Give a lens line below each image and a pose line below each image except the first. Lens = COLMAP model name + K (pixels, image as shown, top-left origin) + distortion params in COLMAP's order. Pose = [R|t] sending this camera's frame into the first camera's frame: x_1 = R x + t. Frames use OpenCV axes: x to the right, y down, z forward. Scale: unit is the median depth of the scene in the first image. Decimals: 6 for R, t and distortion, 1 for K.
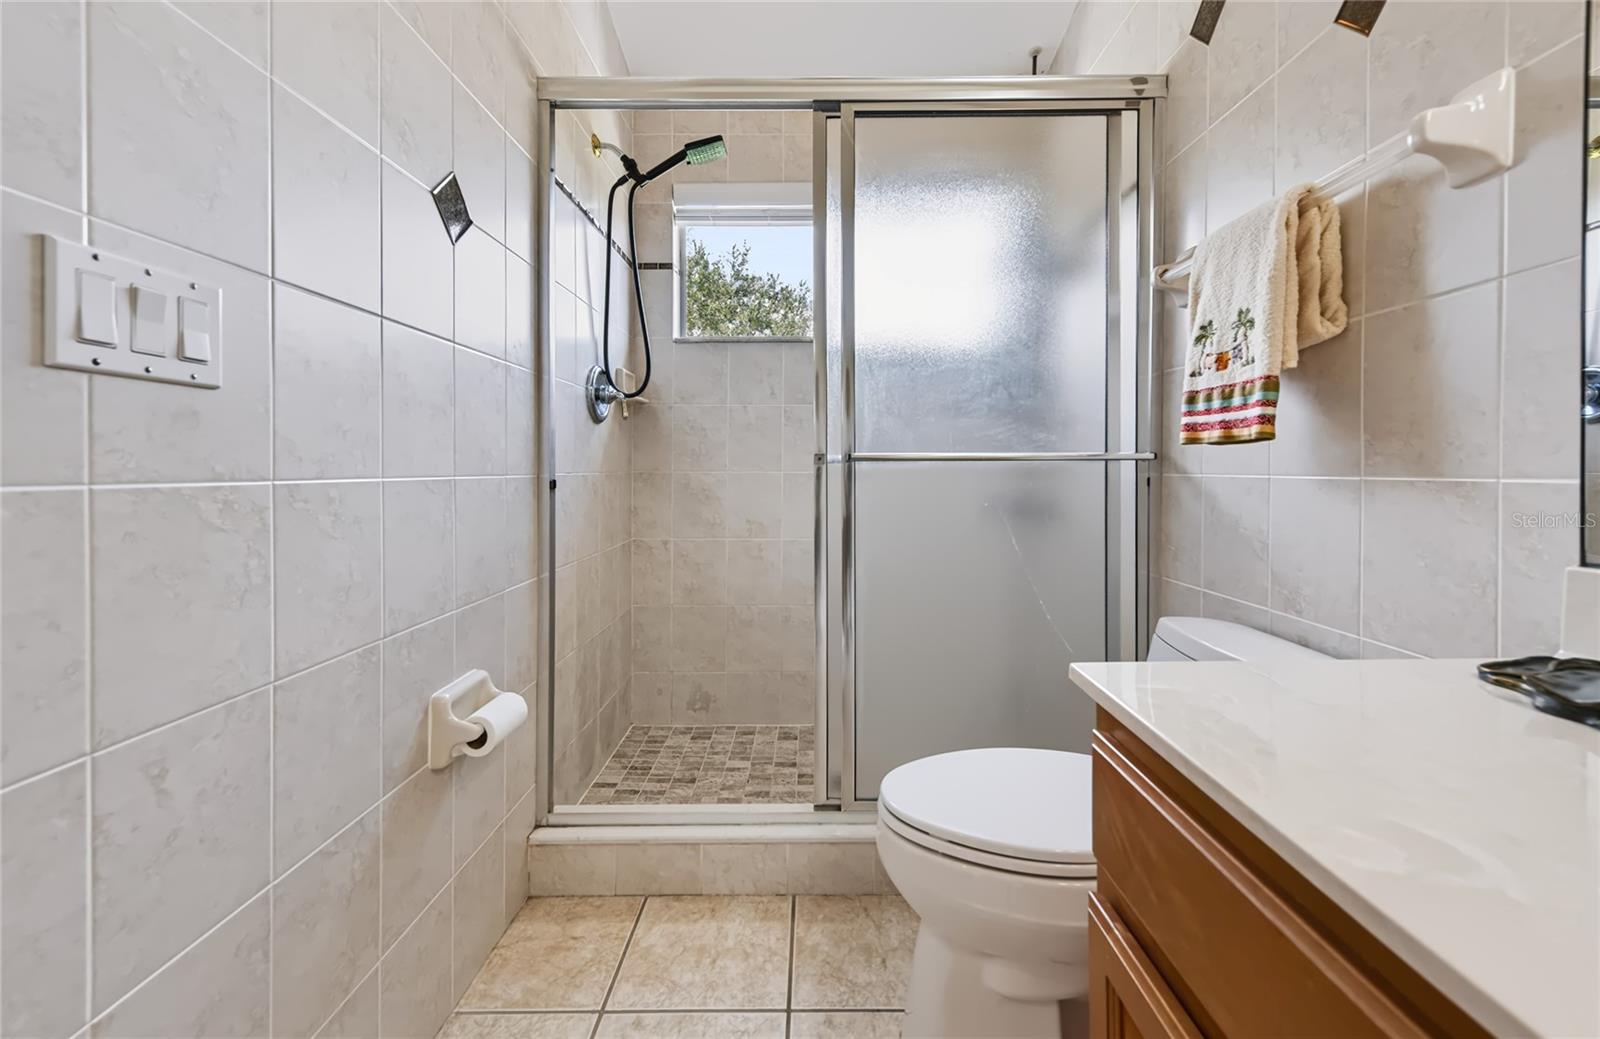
lens RADIAL K [[647.2, 0, 816.0], [0, 647.2, 477.8], [0, 0, 1]] dist [0.002275, -0.000114]
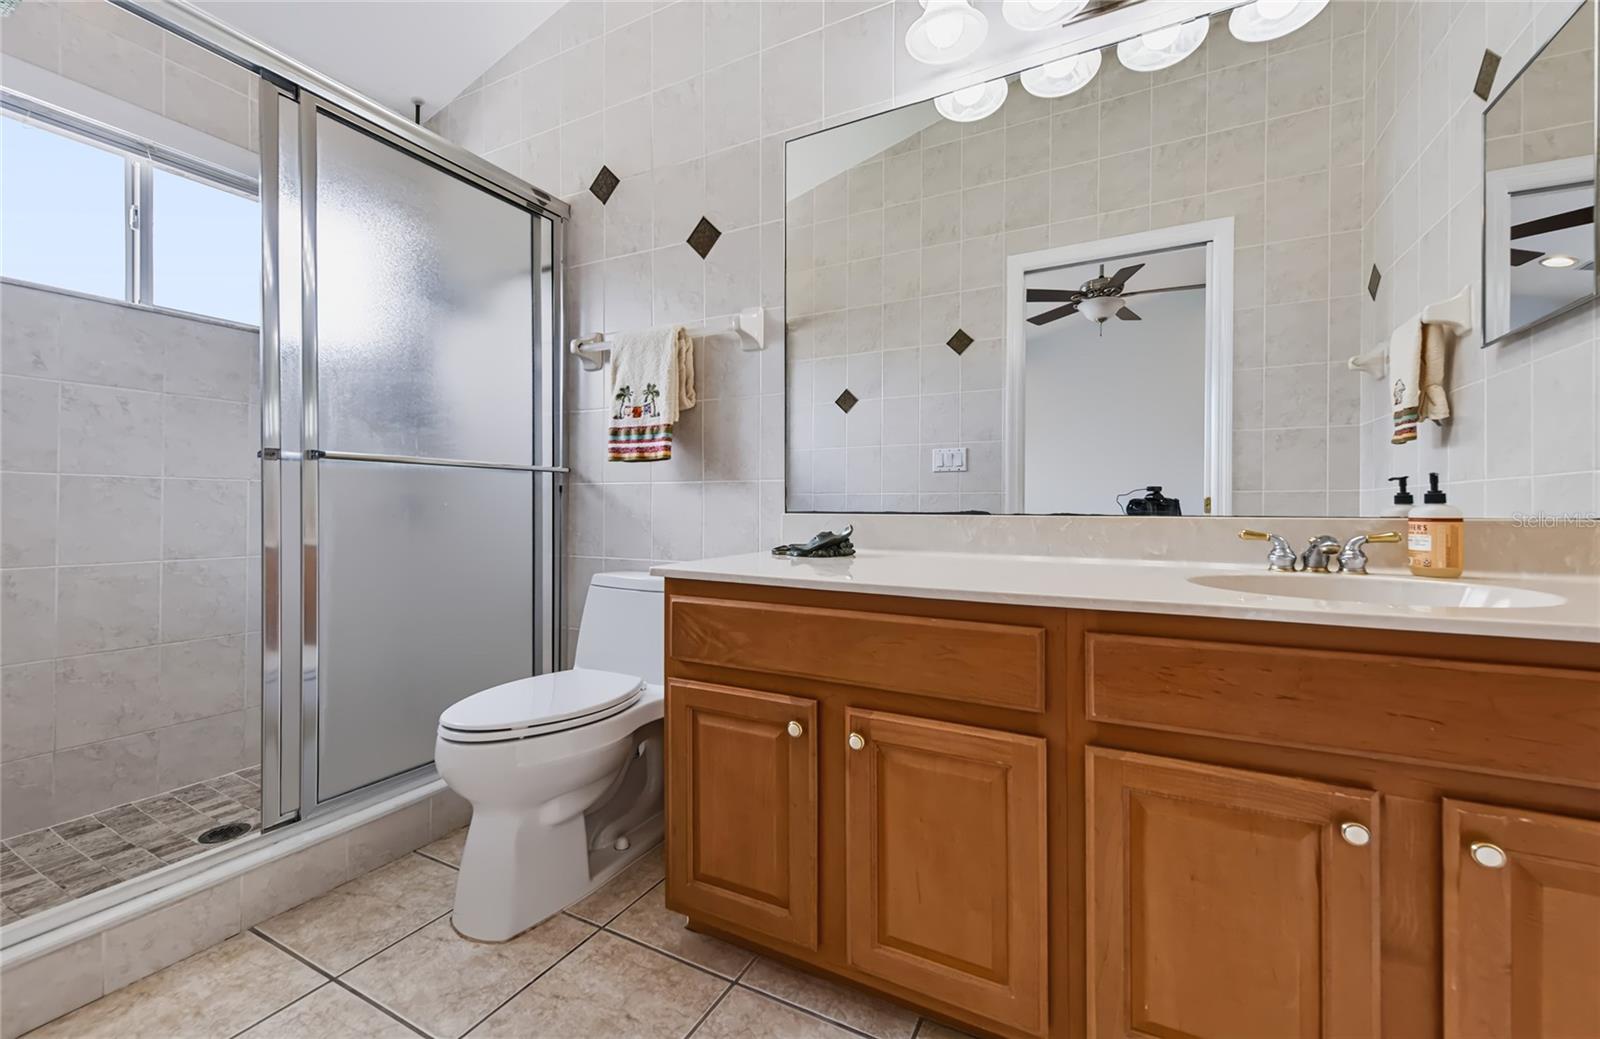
lens RADIAL K [[634.6, 0, 802.2], [0, 634.6, 517.0], [0, 0, 1]] dist [0.001928, 0.000008]
pose [[0.473226, -0.008611, 0.880899, -0.612114], [0.004521, 0.999963, 0.007346, 0.080530], [-0.880930, 0.000506, 0.473247, -0.154093]]
